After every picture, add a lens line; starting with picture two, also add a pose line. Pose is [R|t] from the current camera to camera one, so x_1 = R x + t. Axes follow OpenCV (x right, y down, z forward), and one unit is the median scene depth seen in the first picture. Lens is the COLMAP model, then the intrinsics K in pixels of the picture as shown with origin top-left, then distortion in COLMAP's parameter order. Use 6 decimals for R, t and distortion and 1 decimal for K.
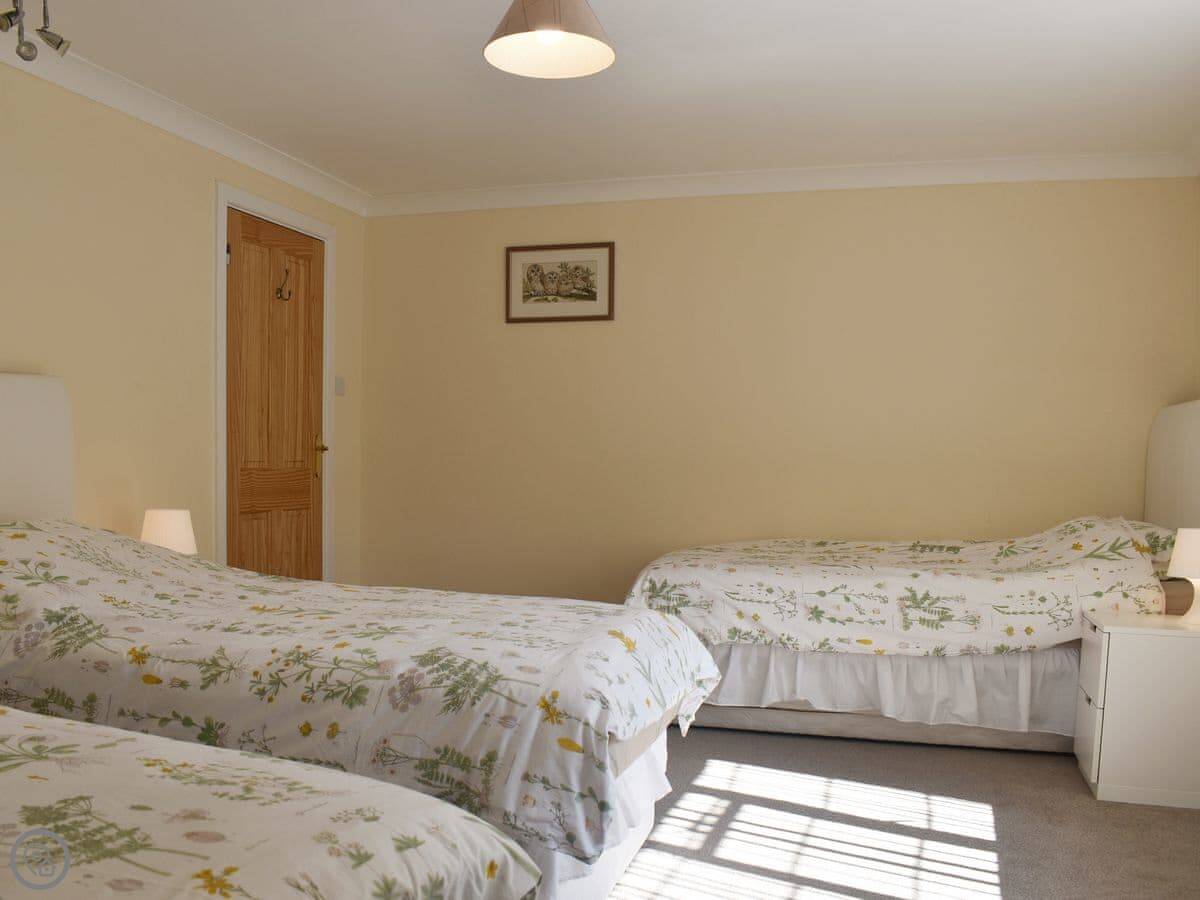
lens RADIAL K [[1032.0, 0, 550.8], [0, 1032.0, 453.0], [0, 0, 1]] dist [-0.084264, 0.000576]
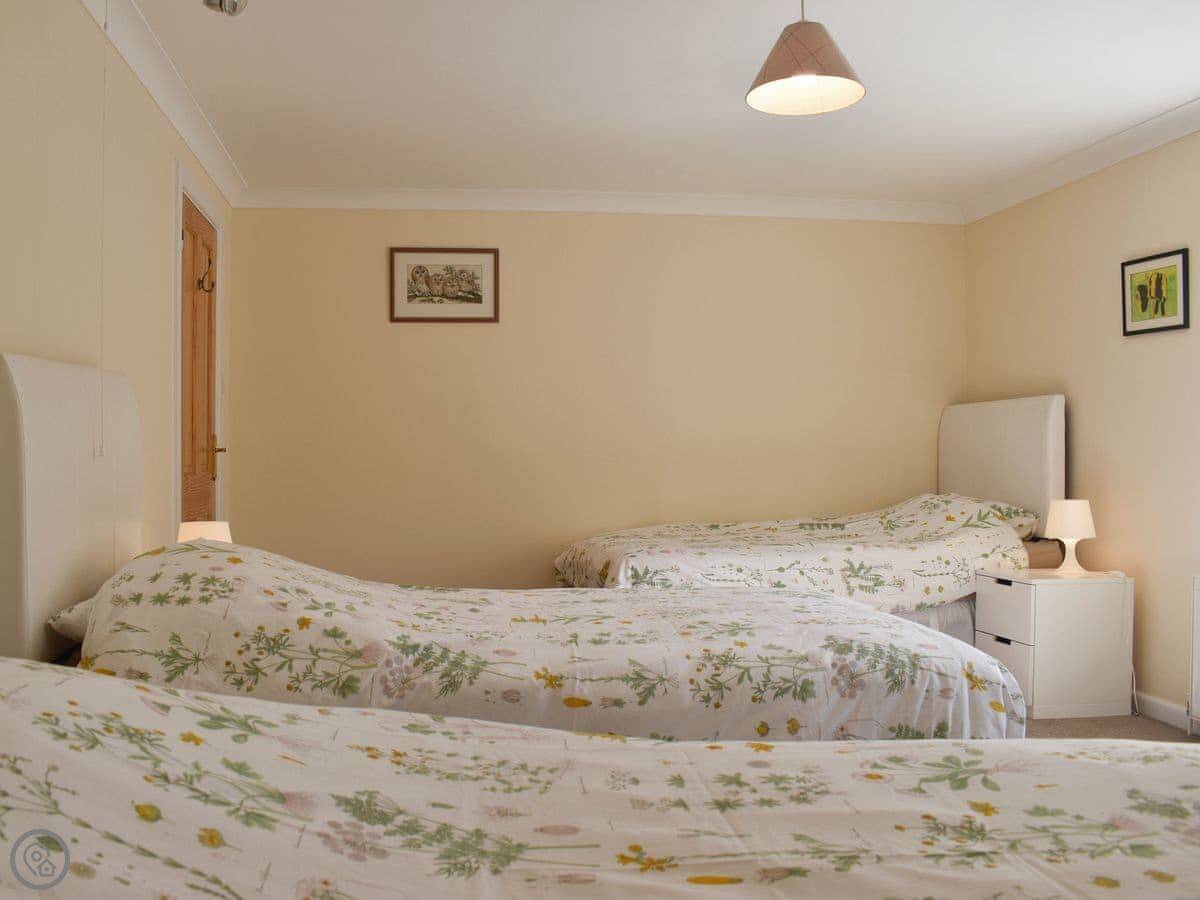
lens RADIAL K [[975.5, 0, 599.9], [0, 975.5, 401.1], [0, 0, 1]] dist [-0.073774, 0.001852]
pose [[0.921439, 0.001442, 0.388521, -0.344895], [0.016437, 0.998953, -0.042691, -0.007636], [-0.388176, 0.045723, 0.920450, 0.074759]]
